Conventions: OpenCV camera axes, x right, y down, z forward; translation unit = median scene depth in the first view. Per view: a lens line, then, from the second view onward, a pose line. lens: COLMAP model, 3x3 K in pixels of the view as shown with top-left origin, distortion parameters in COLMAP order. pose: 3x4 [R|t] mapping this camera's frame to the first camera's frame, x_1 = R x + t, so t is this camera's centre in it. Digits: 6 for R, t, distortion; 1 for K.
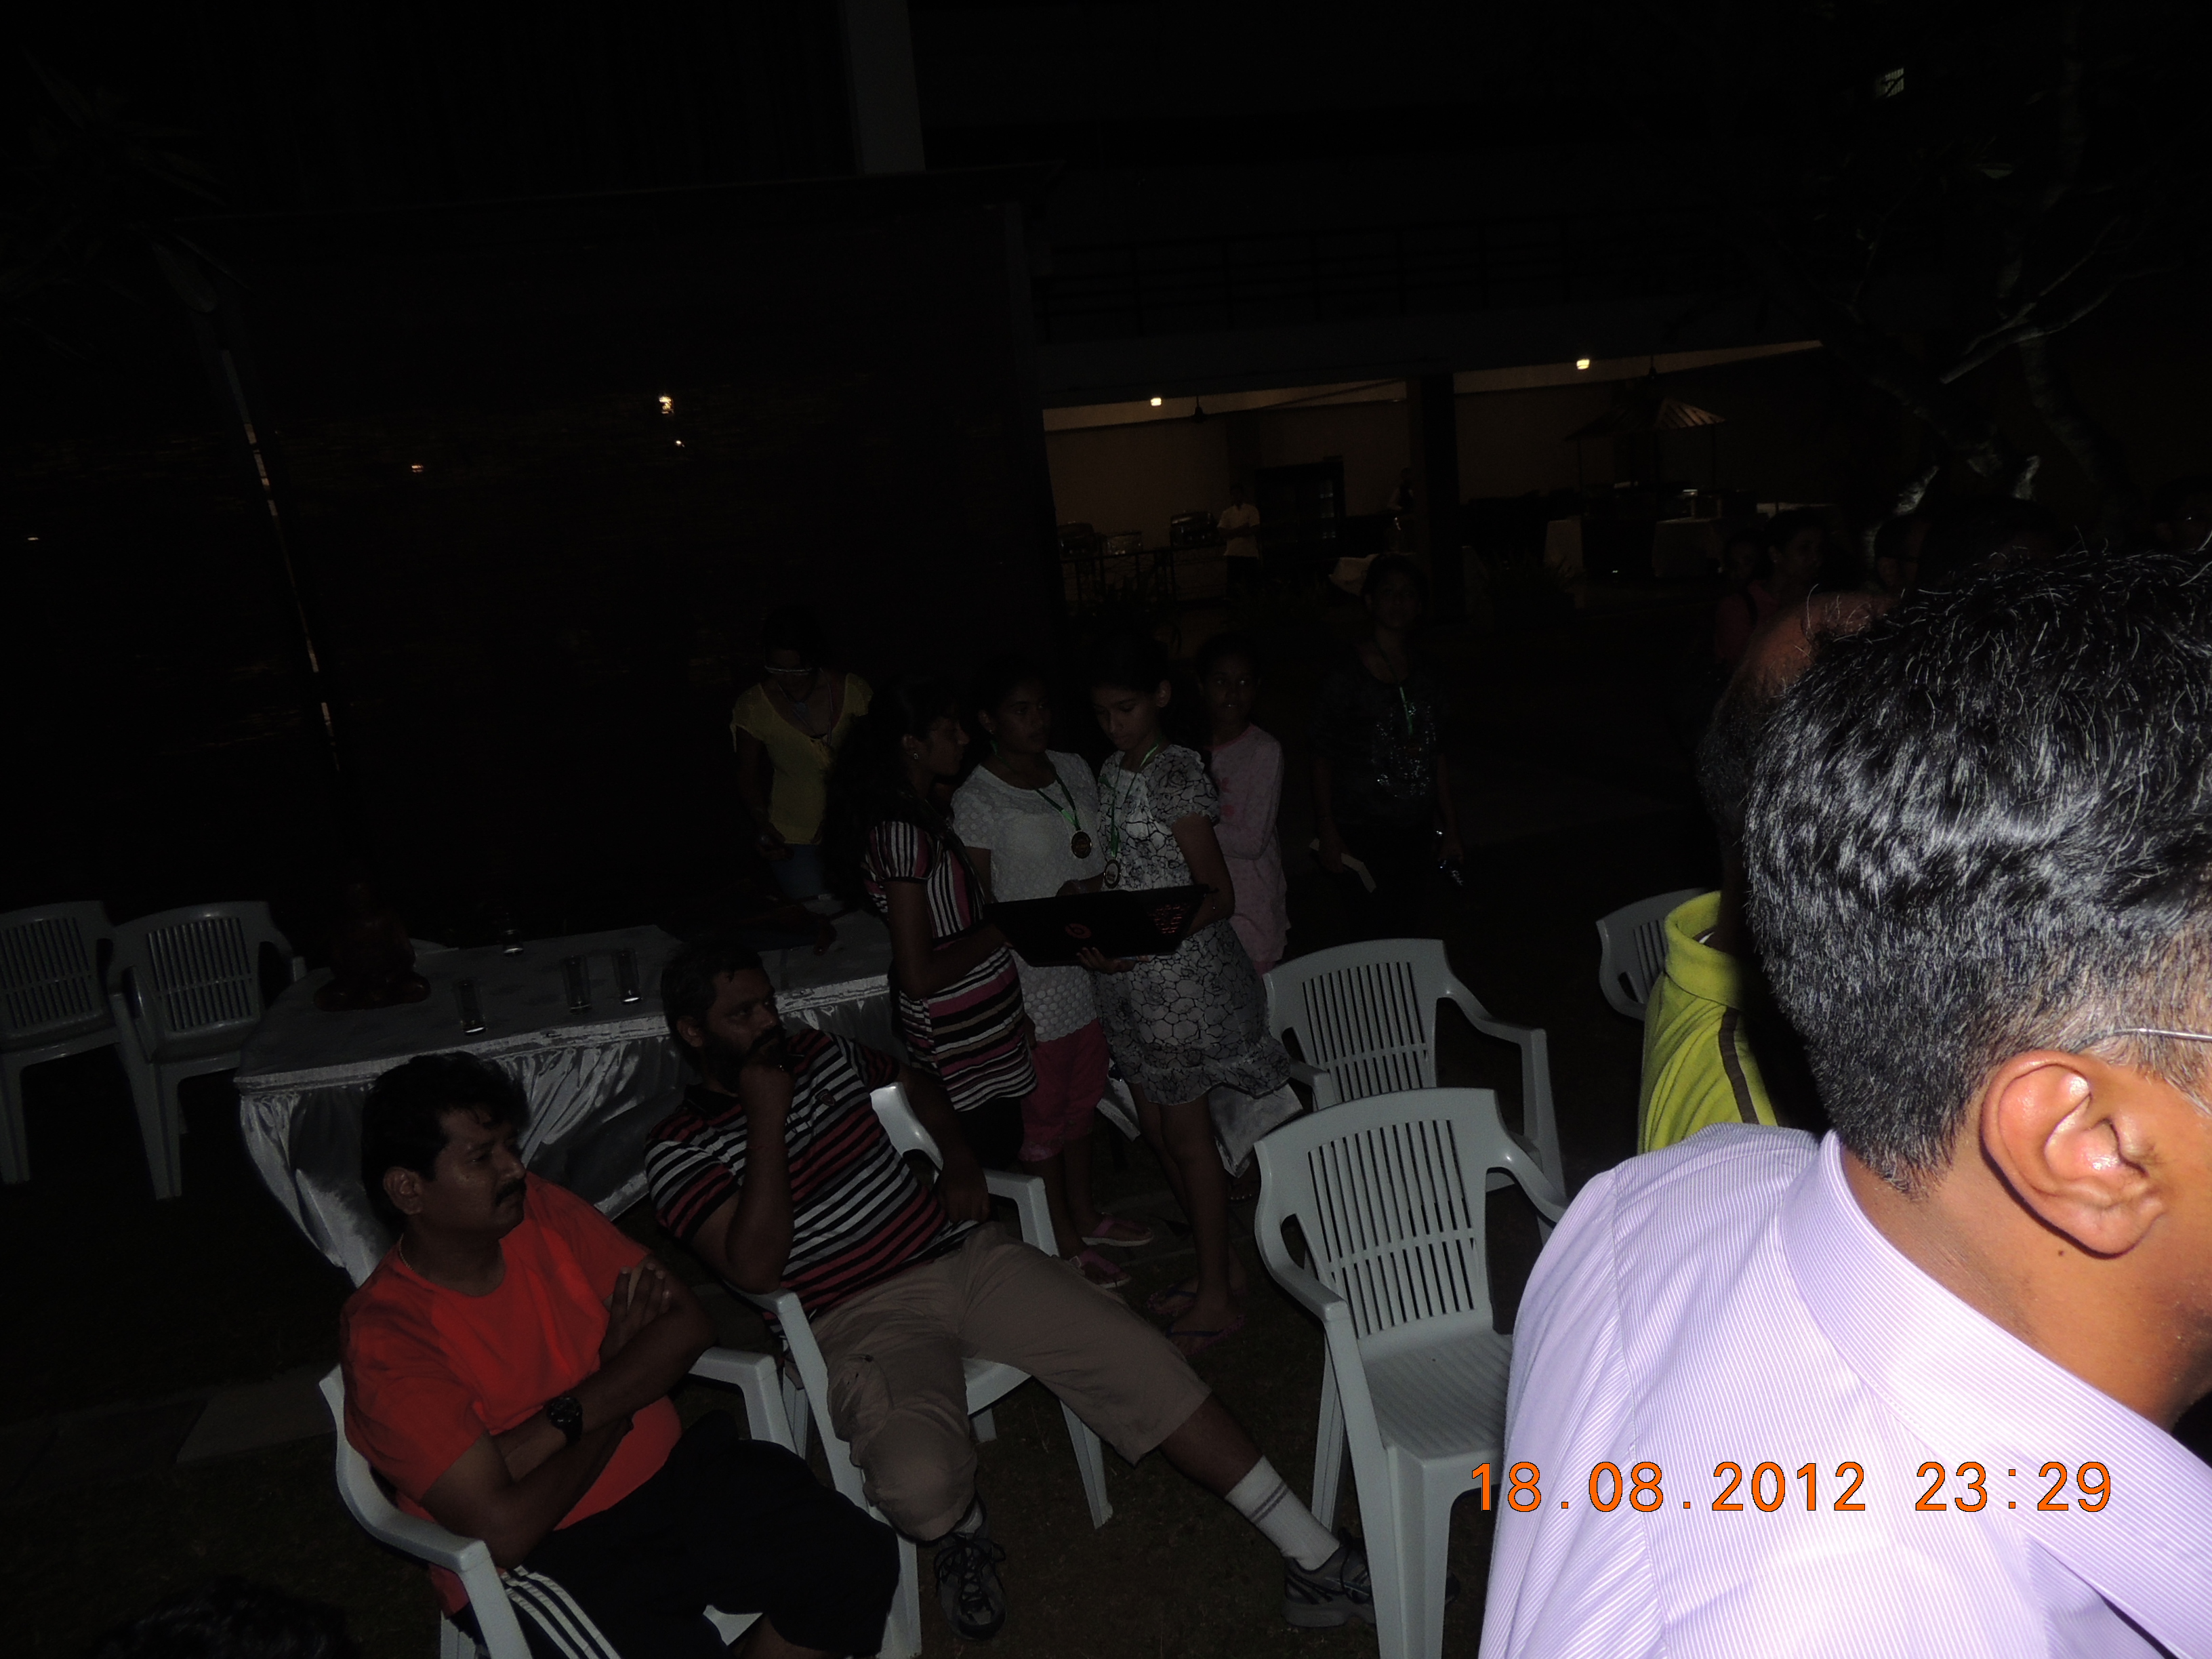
lens RADIAL K [[1507.1, 0, 1106.0], [0, 1507.1, 829.5], [0, 0, 1]] dist [-0.045052, -0.000029]
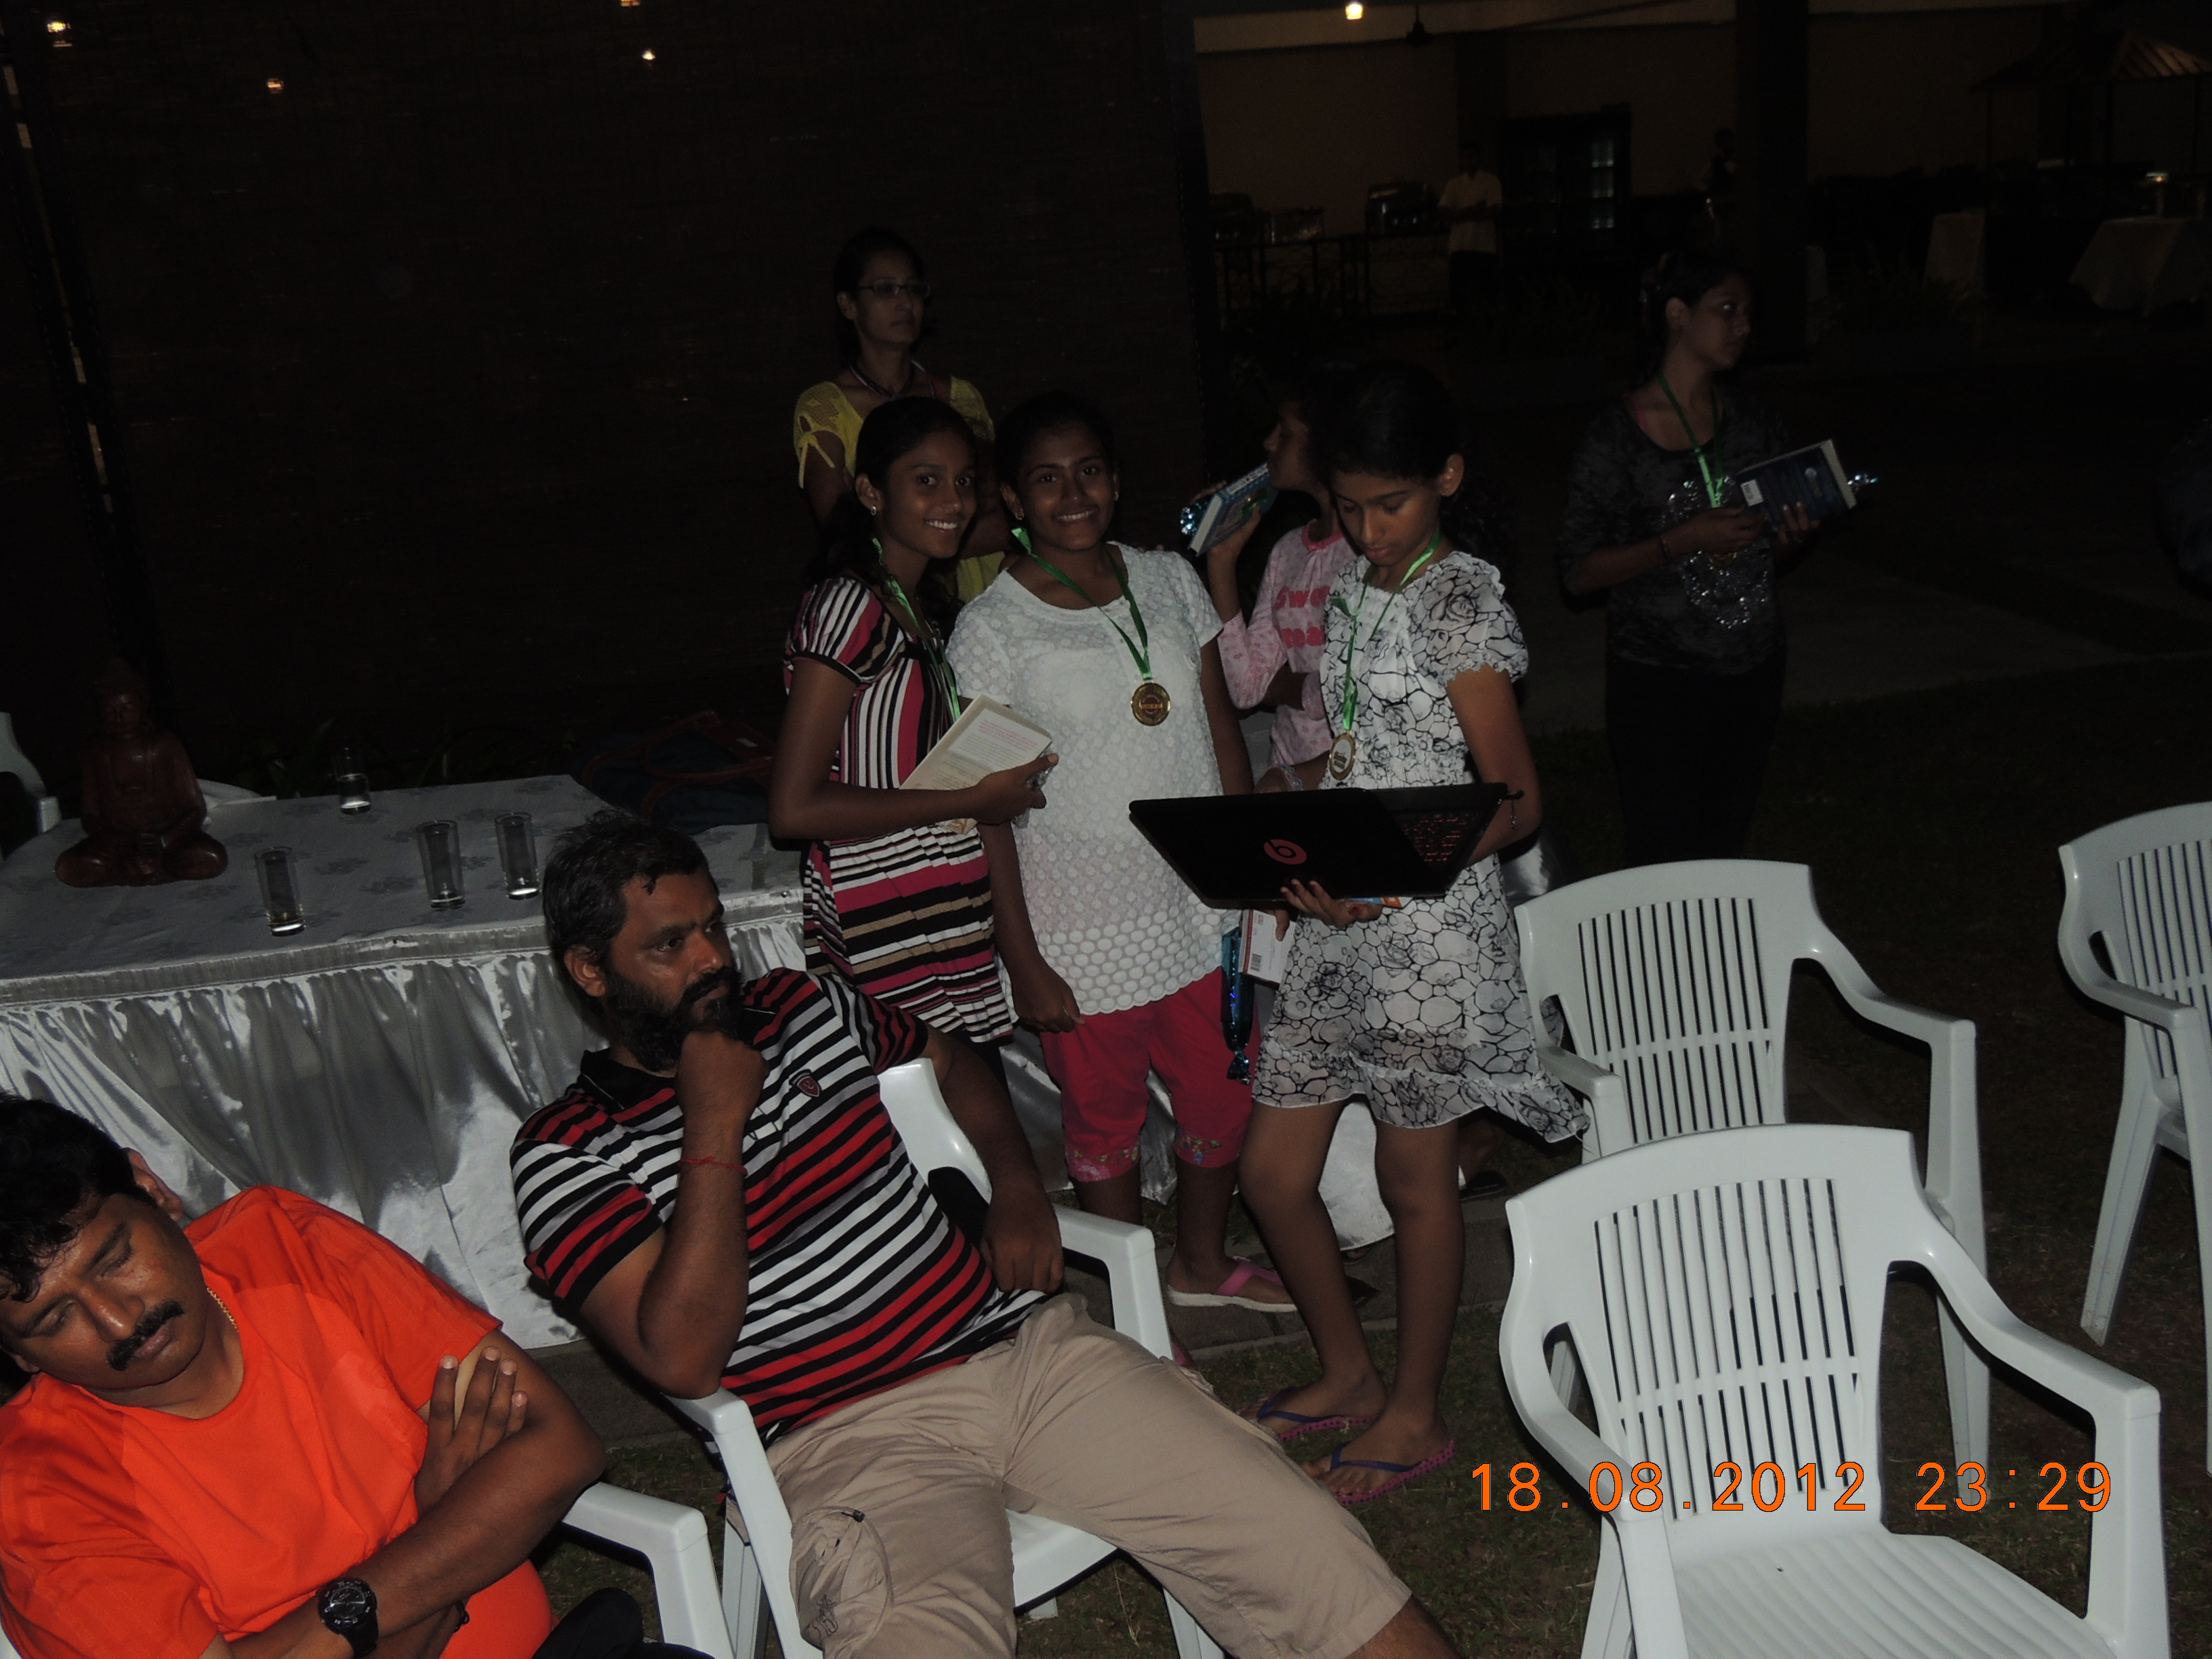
lens RADIAL K [[2055.7, 0, 1106.0], [0, 2055.7, 829.5], [0, 0, 1]] dist [-0.043401, 0.020183]
pose [[0.997068, 0.048777, -0.058967, -0.019134], [-0.043127, 0.994680, 0.093556, -0.009371], [0.063216, -0.090738, 0.993866, 0.178932]]
